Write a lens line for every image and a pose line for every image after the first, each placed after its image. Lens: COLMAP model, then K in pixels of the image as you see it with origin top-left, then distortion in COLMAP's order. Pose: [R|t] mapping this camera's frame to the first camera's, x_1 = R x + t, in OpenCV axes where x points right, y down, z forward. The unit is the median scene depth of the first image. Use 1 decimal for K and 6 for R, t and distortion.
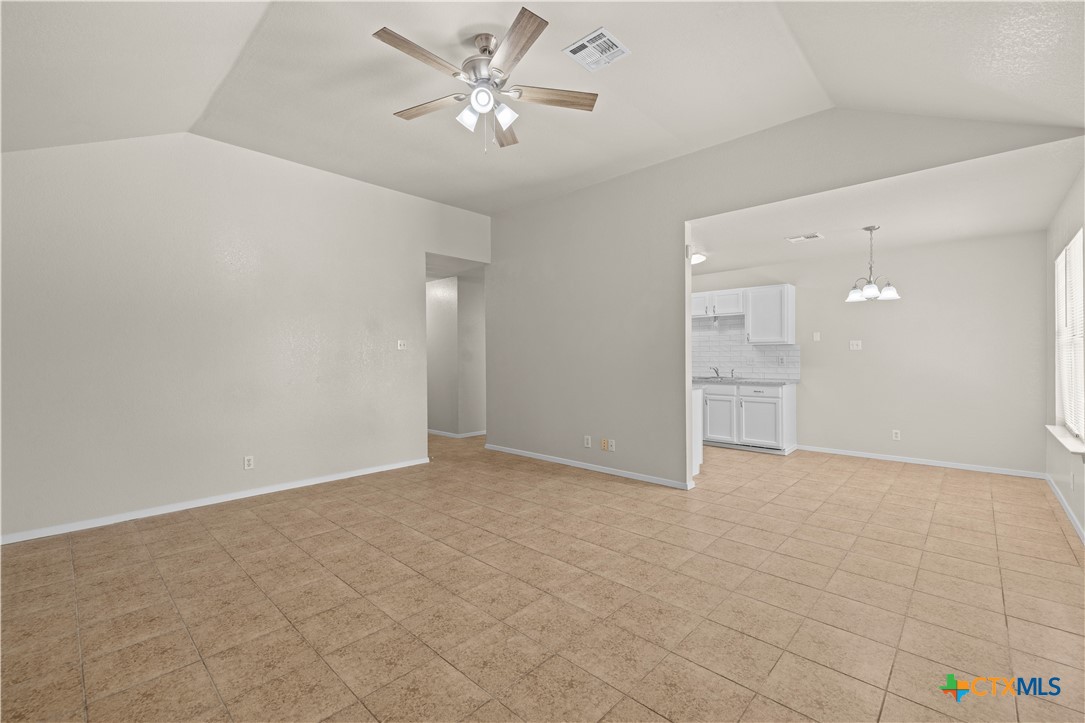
lens RADIAL K [[458.6, 0, 528.5], [0, 458.6, 354.5], [0, 0, 1]] dist [0.001572, -0.000469]
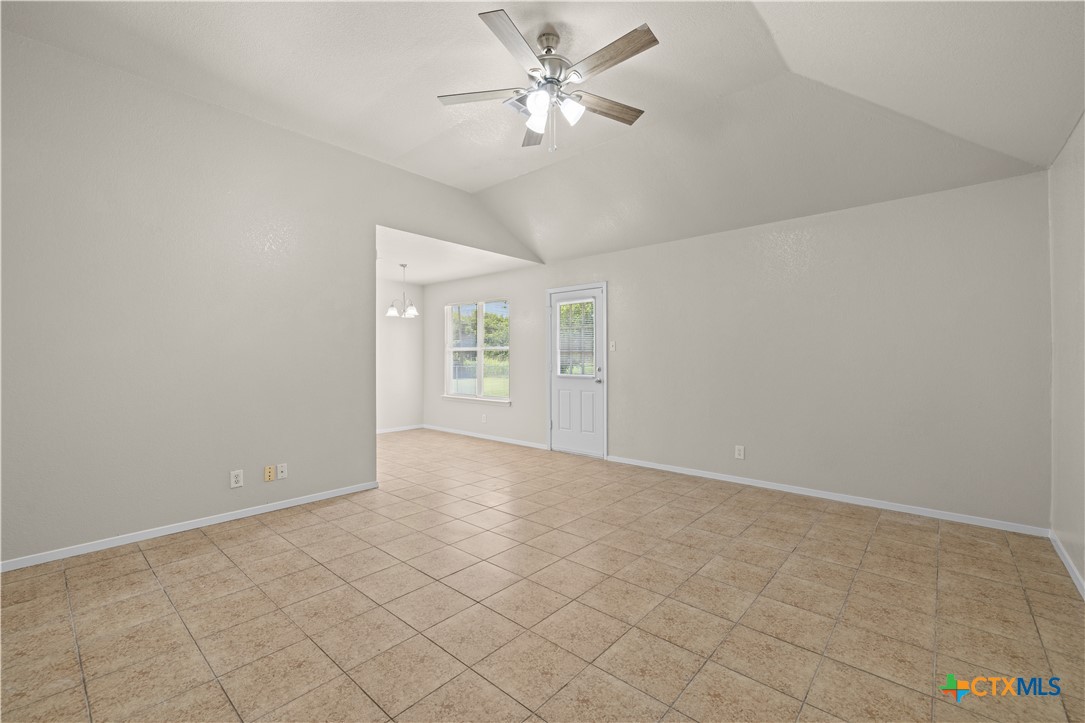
lens RADIAL K [[458.6, 0, 534.5], [0, 458.6, 365.9], [0, 0, 1]] dist [0.001572, -0.000469]
pose [[-0.040057, -0.013603, 0.999105, -0.976216], [-0.006597, 0.999889, 0.013350, 0.010829], [-0.999176, -0.006056, -0.040142, 0.973983]]
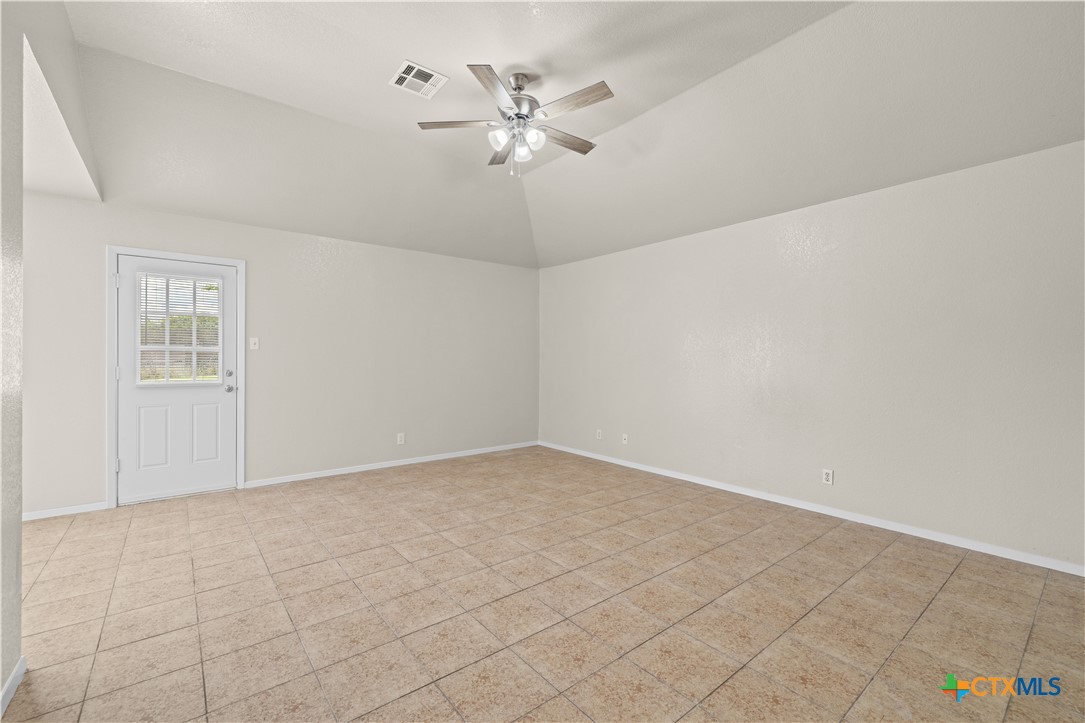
lens RADIAL K [[458.6, 0, 539.2], [0, 458.6, 363.6], [0, 0, 1]] dist [0.001572, -0.000469]
pose [[-0.993066, -0.000642, 0.117558, -0.251175], [-0.000400, 0.999998, 0.002075, 0.015190], [-0.117559, 0.002014, -0.993064, 1.923758]]
